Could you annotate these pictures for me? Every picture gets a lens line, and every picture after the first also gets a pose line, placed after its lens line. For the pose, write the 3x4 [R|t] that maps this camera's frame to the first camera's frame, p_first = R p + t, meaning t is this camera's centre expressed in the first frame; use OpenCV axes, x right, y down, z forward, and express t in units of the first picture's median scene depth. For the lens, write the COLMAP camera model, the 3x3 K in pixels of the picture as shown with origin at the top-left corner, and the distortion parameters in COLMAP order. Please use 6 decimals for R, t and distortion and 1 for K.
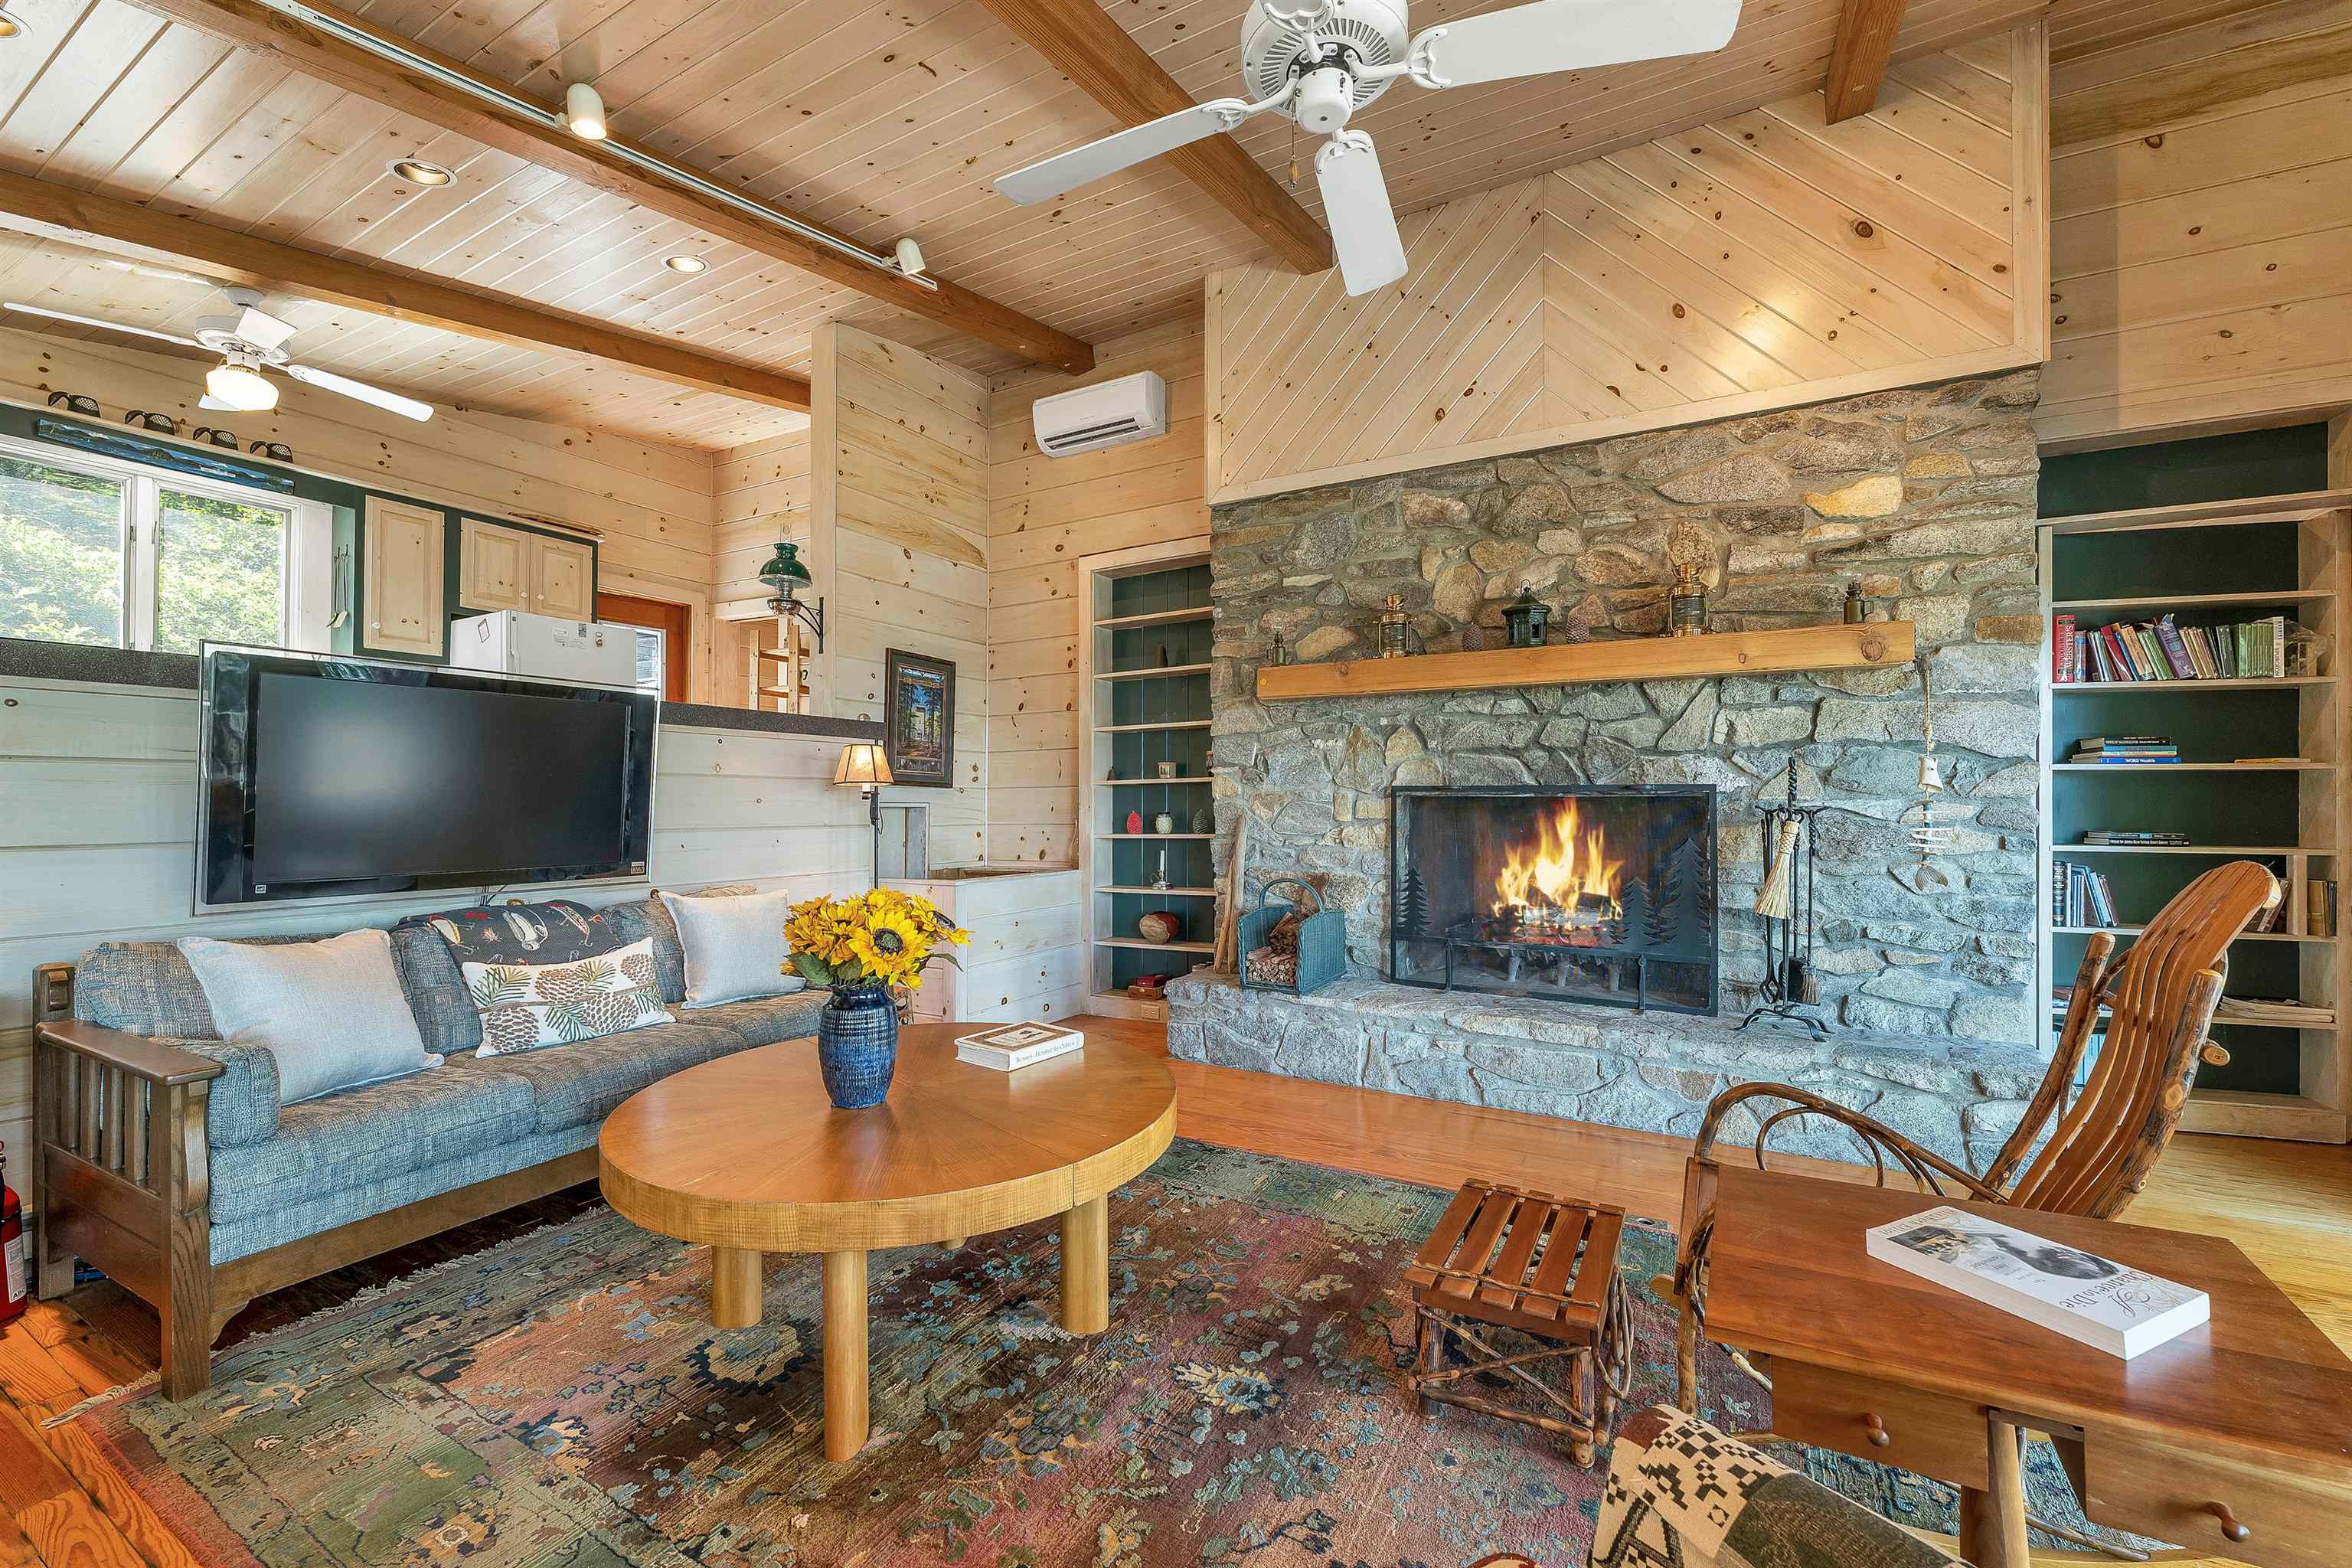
lens RADIAL K [[958.0, 0, 1176.4], [0, 958.0, 796.0], [0, 0, 1]] dist [0.000572, 0.000170]
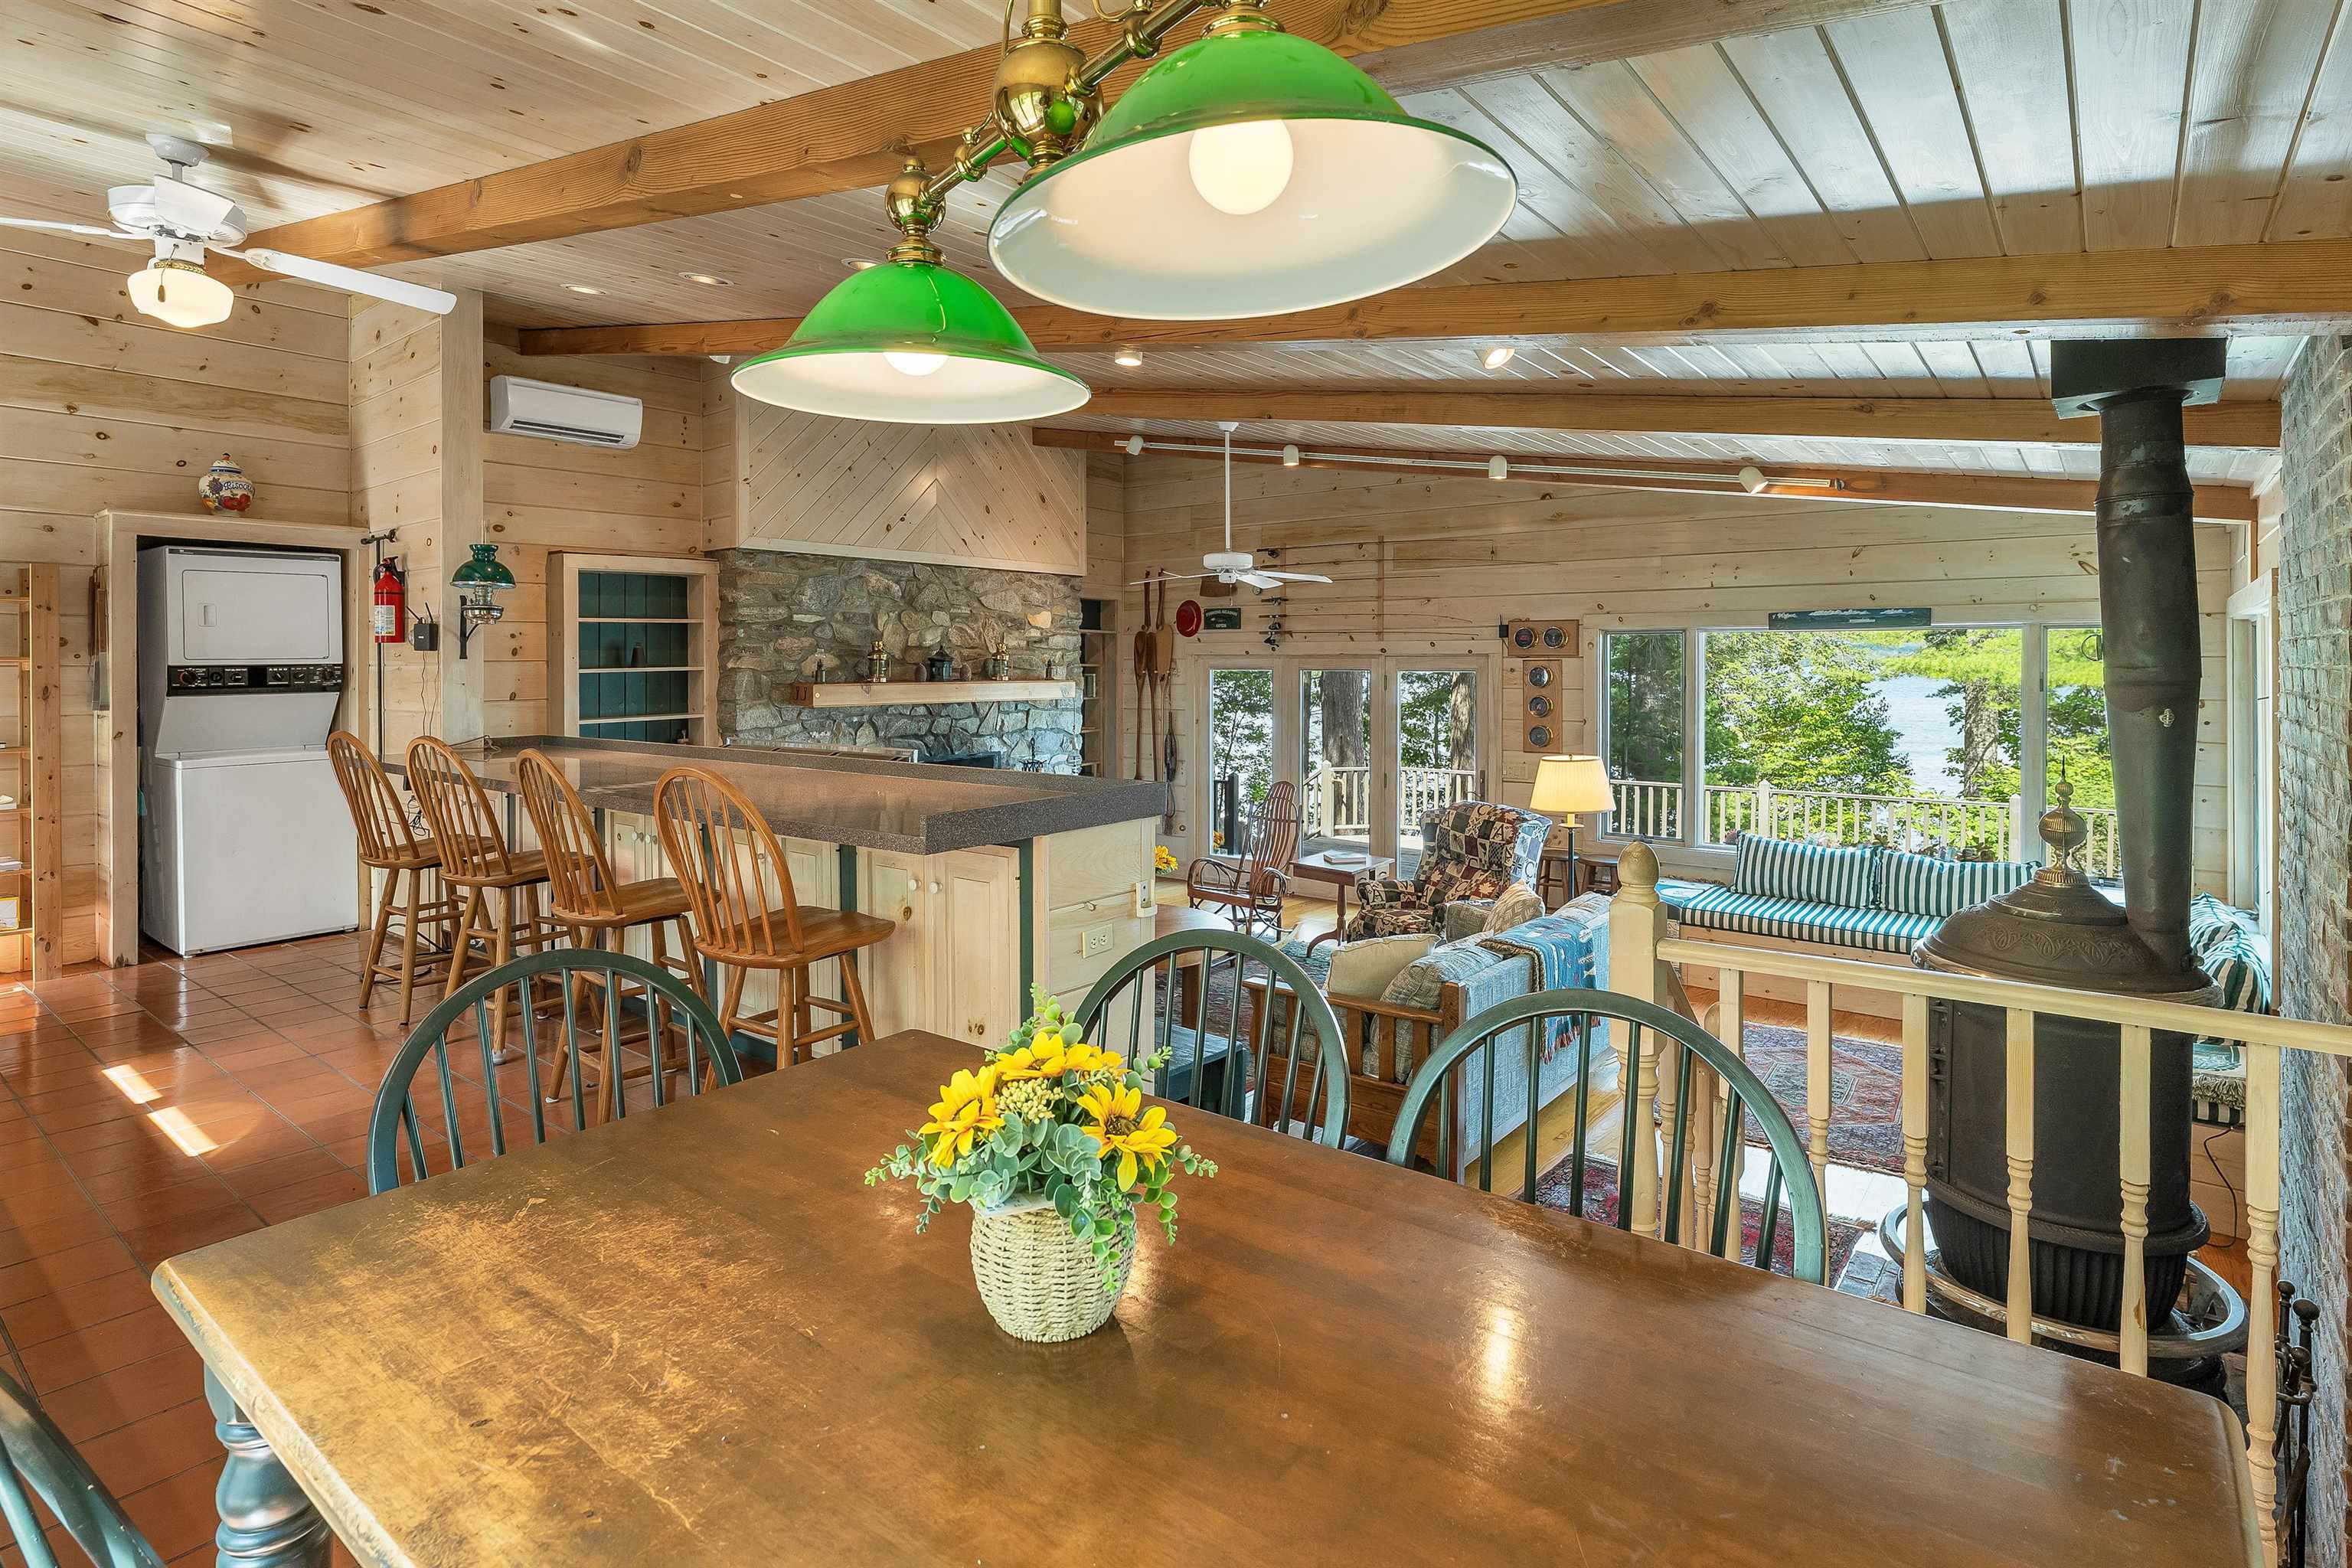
lens RADIAL K [[1175.5, 0, 1187.1], [0, 1175.5, 667.0], [0, 0, 1]] dist [0.000294, -0.000062]
pose [[0.154620, -0.002879, 0.987970, -1.656223], [-0.002770, 0.999991, 0.003347, -0.181662], [-0.987970, -0.003254, 0.154611, 0.212838]]
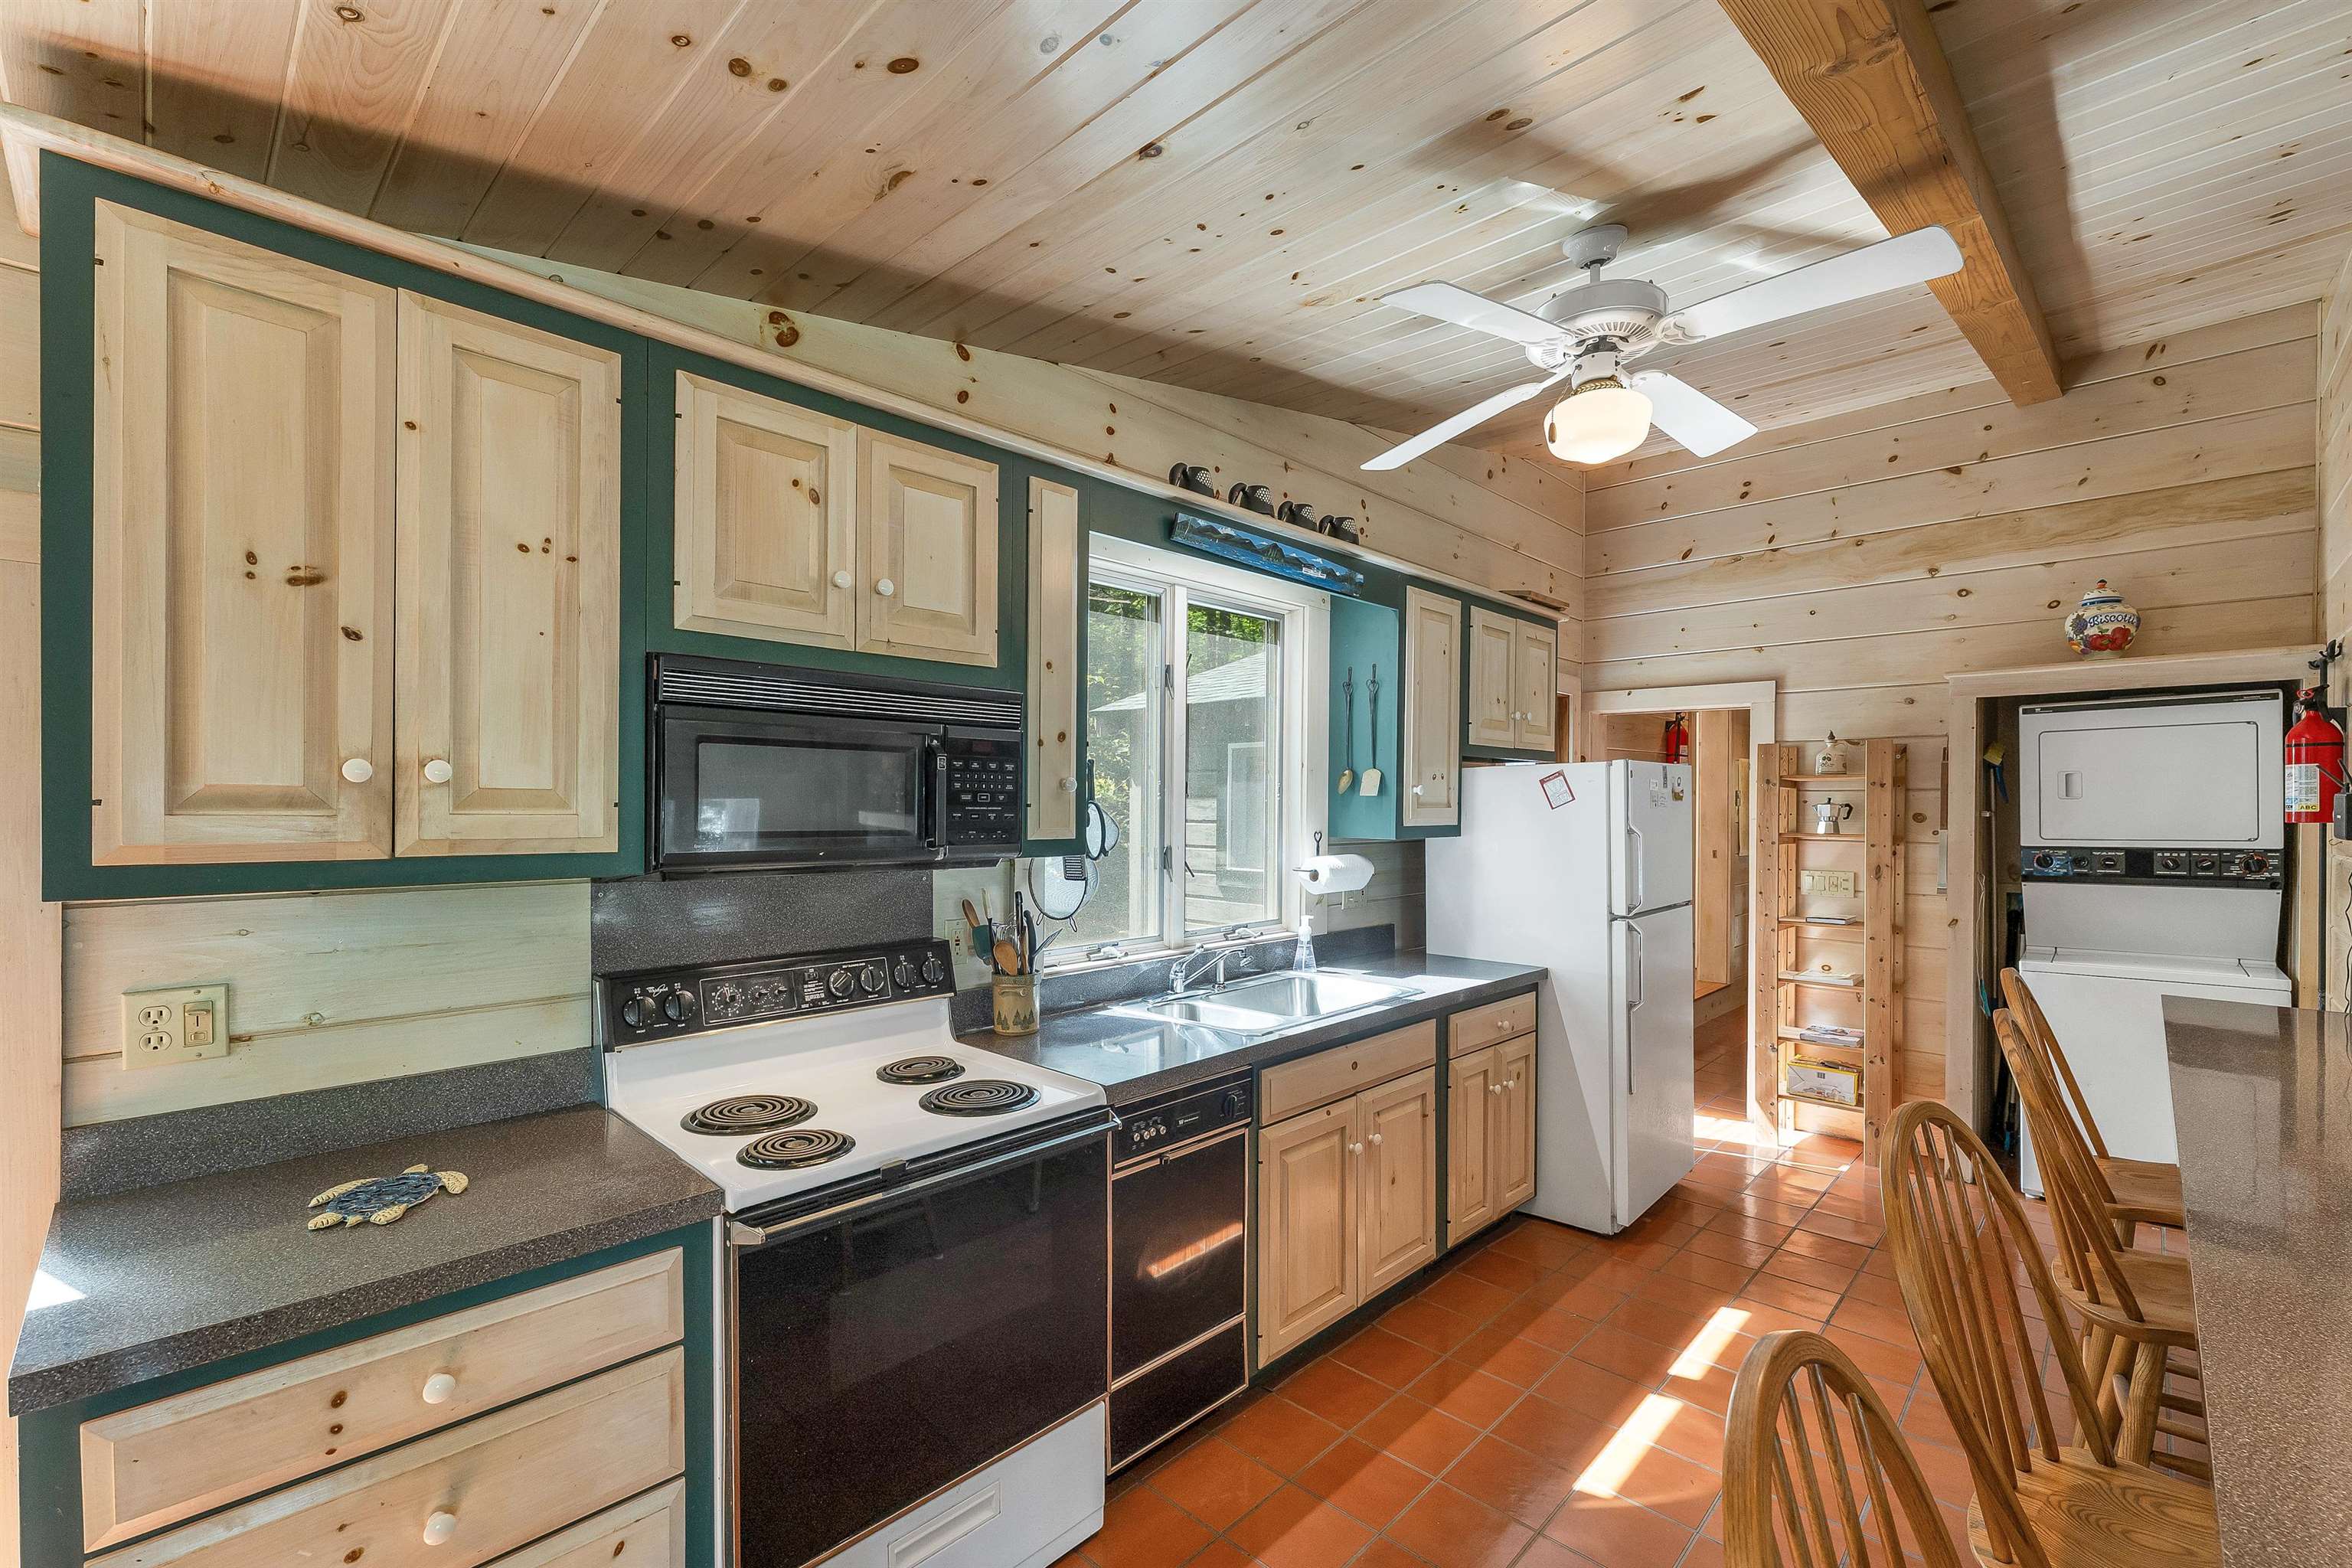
lens RADIAL K [[1000.0, 0, 1166.7], [0, 1000.0, 812.2], [0, 0, 1]] dist [0.002796, -0.000172]
pose [[0.966016, -0.000699, -0.258483, -1.066270], [0.003477, 0.999941, 0.010292, -0.221267], [0.258461, -0.010841, 0.965961, 0.412049]]
